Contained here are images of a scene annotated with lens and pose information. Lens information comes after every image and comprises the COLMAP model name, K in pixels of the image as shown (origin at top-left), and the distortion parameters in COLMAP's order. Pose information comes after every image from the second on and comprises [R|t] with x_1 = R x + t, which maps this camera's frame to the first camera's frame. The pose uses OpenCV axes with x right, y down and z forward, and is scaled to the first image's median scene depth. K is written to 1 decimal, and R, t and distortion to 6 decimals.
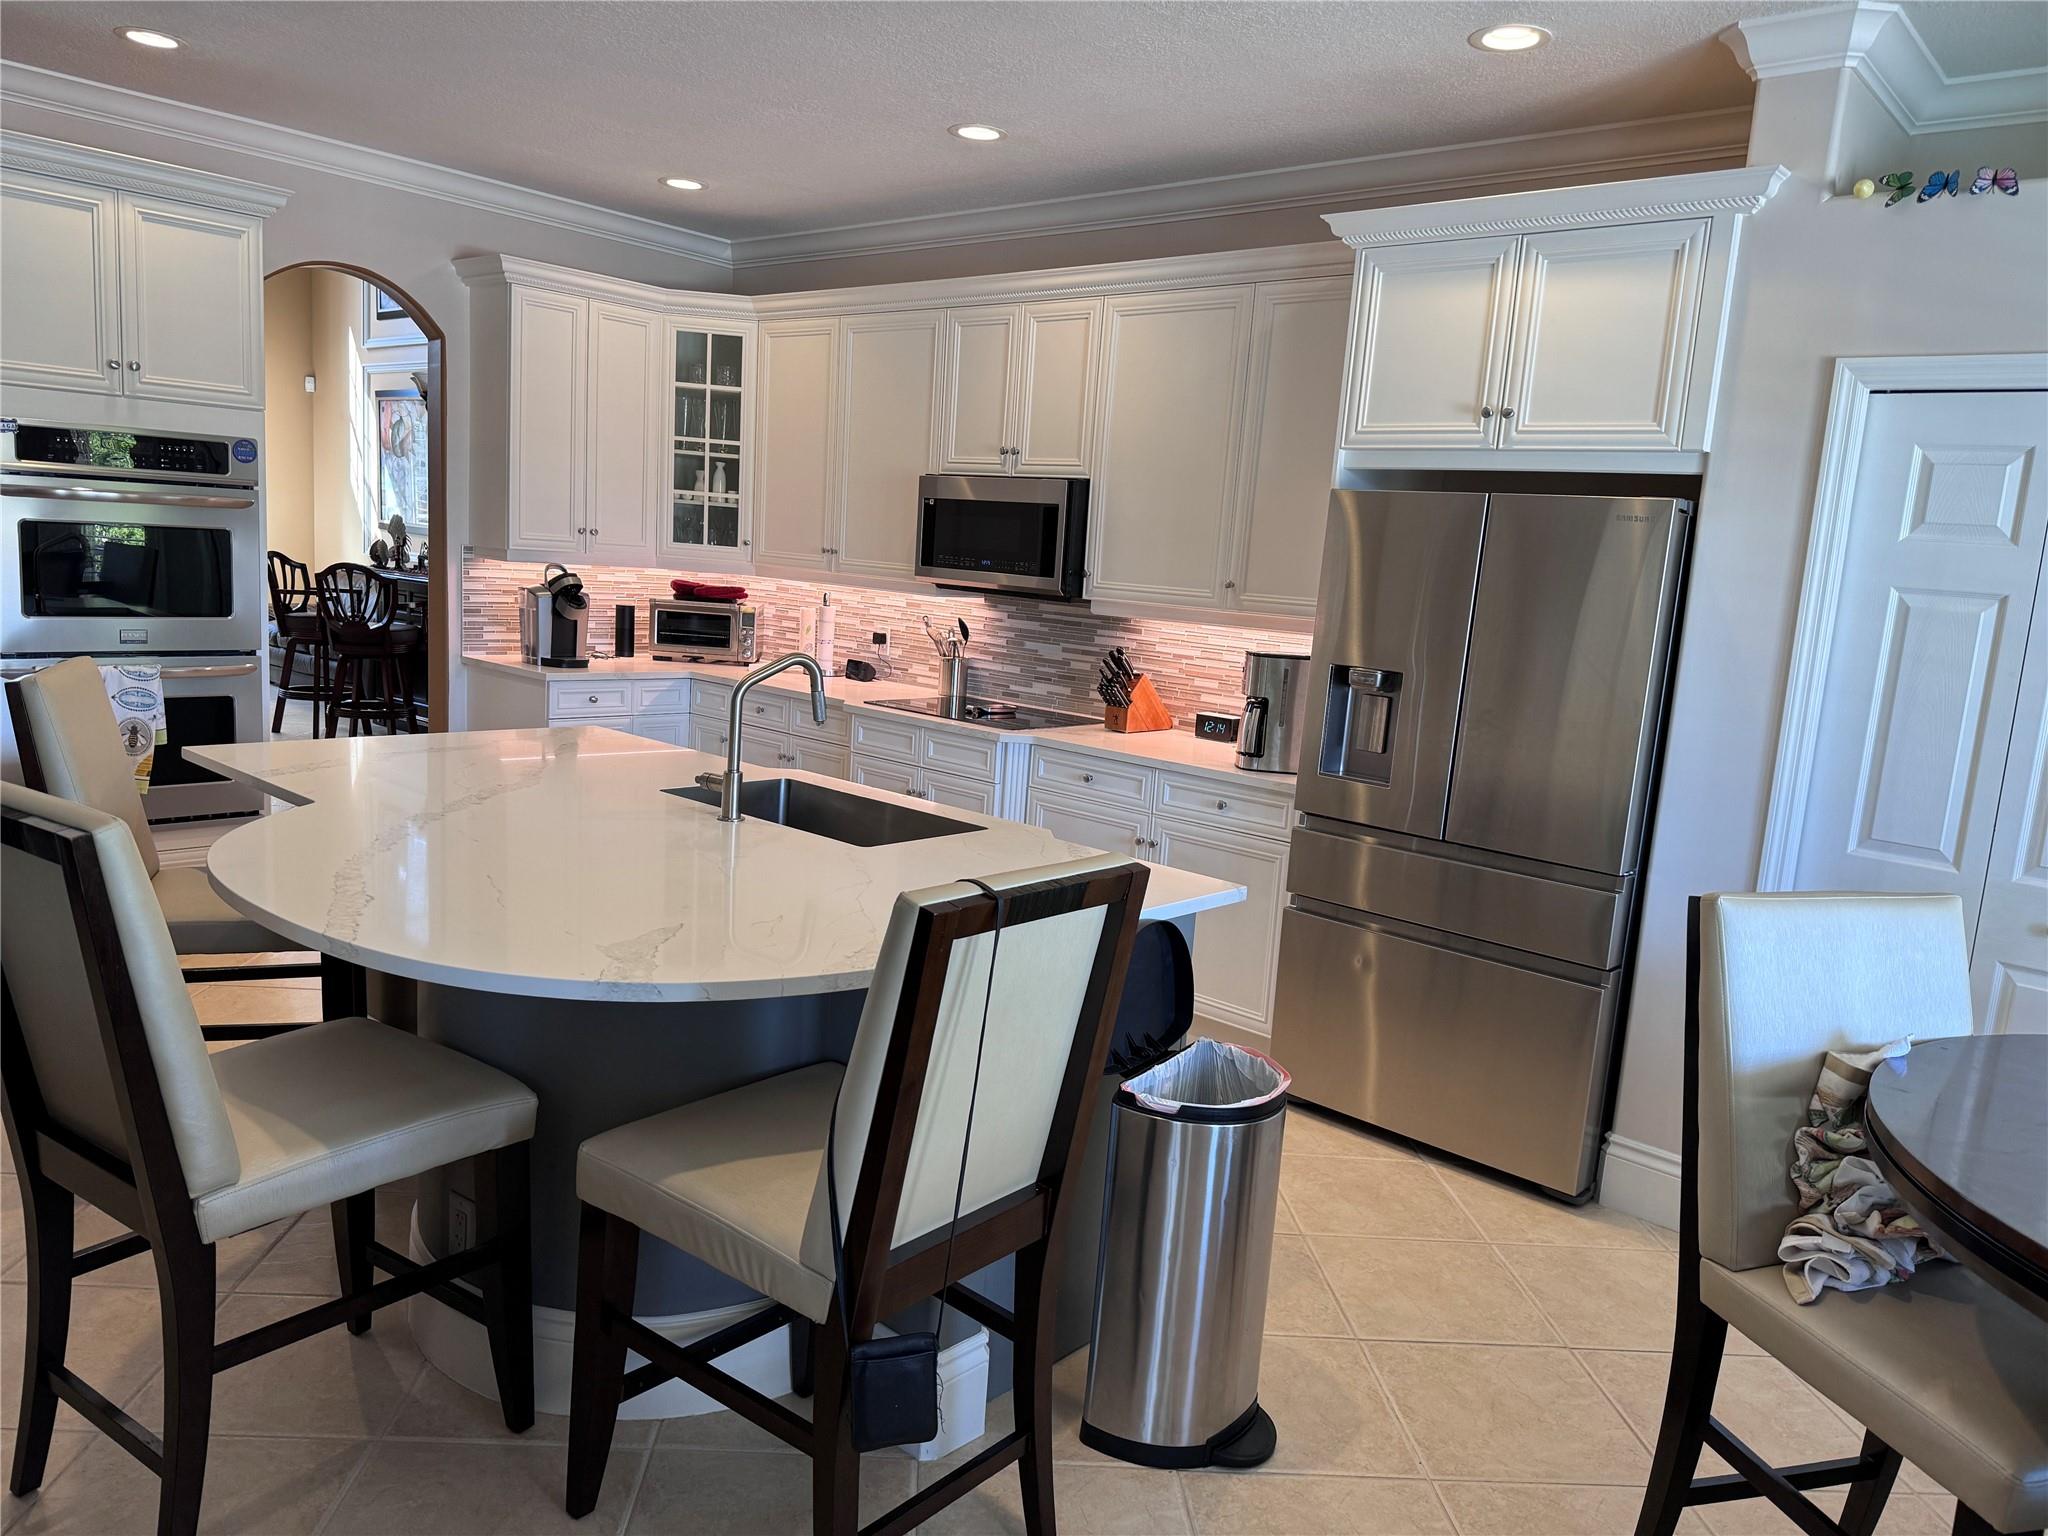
lens RADIAL K [[1426.6, 0, 1041.4], [0, 1426.6, 771.9], [0, 0, 1]] dist [0.106138, -0.141008]
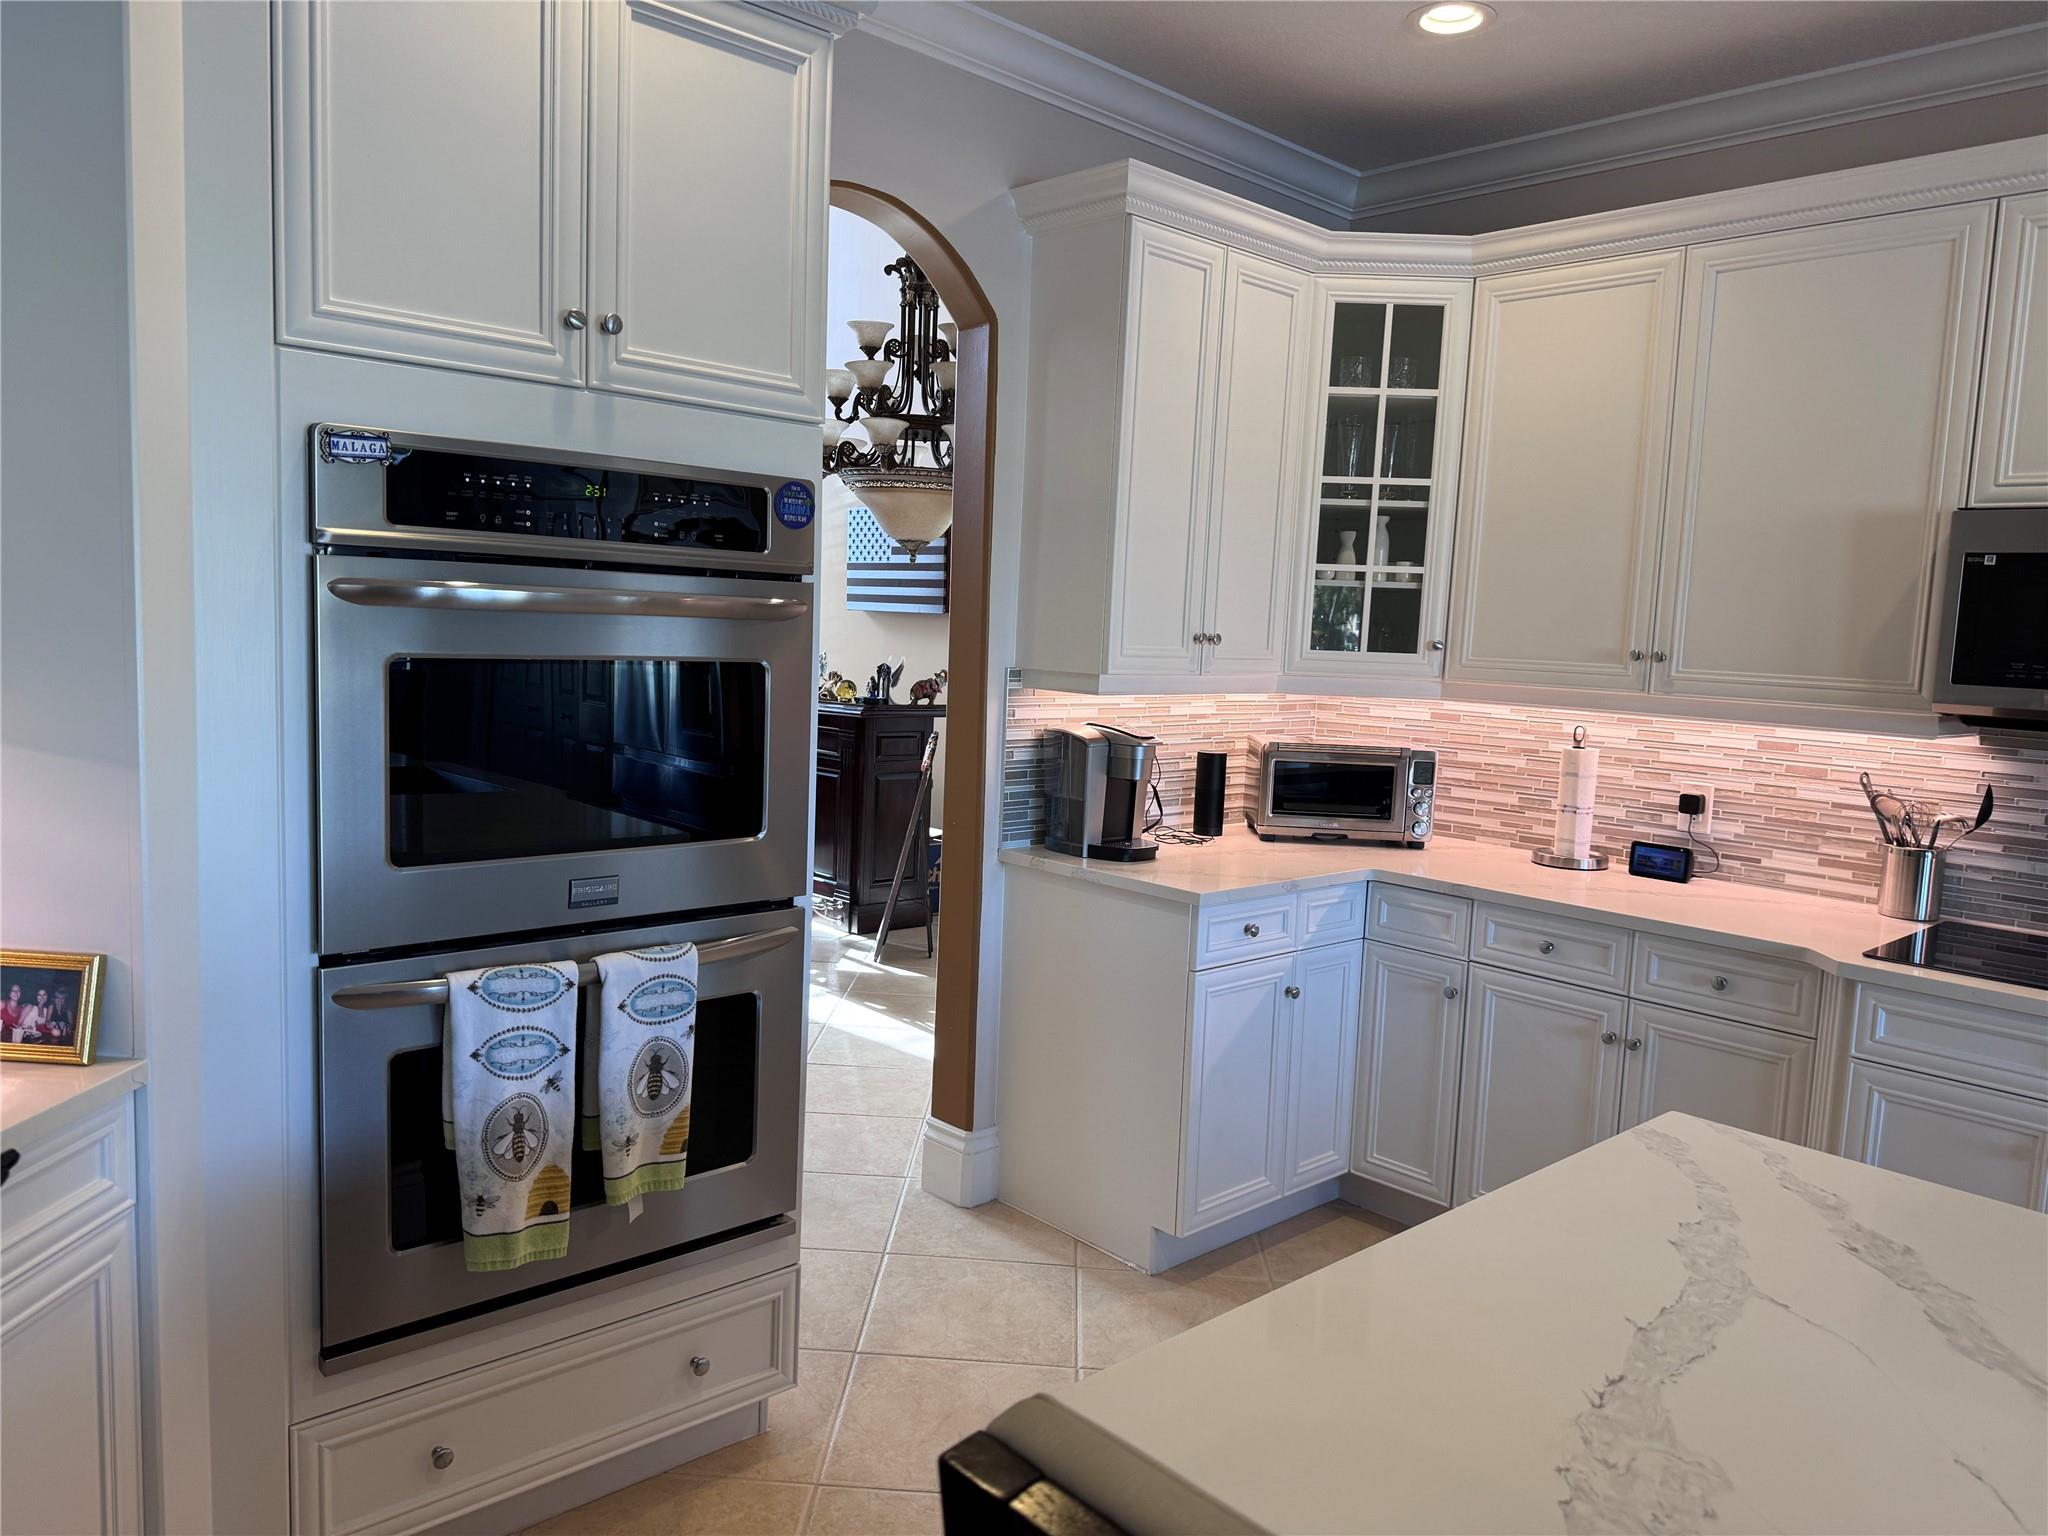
lens RADIAL K [[1426.6, 0, 1041.4], [0, 1426.6, 771.9], [0, 0, 1]] dist [0.106138, -0.141008]
pose [[0.994669, -0.016523, -0.101787, -0.349011], [0.010723, 0.998301, -0.057265, -0.084455], [0.102560, 0.055868, 0.993157, 0.441543]]
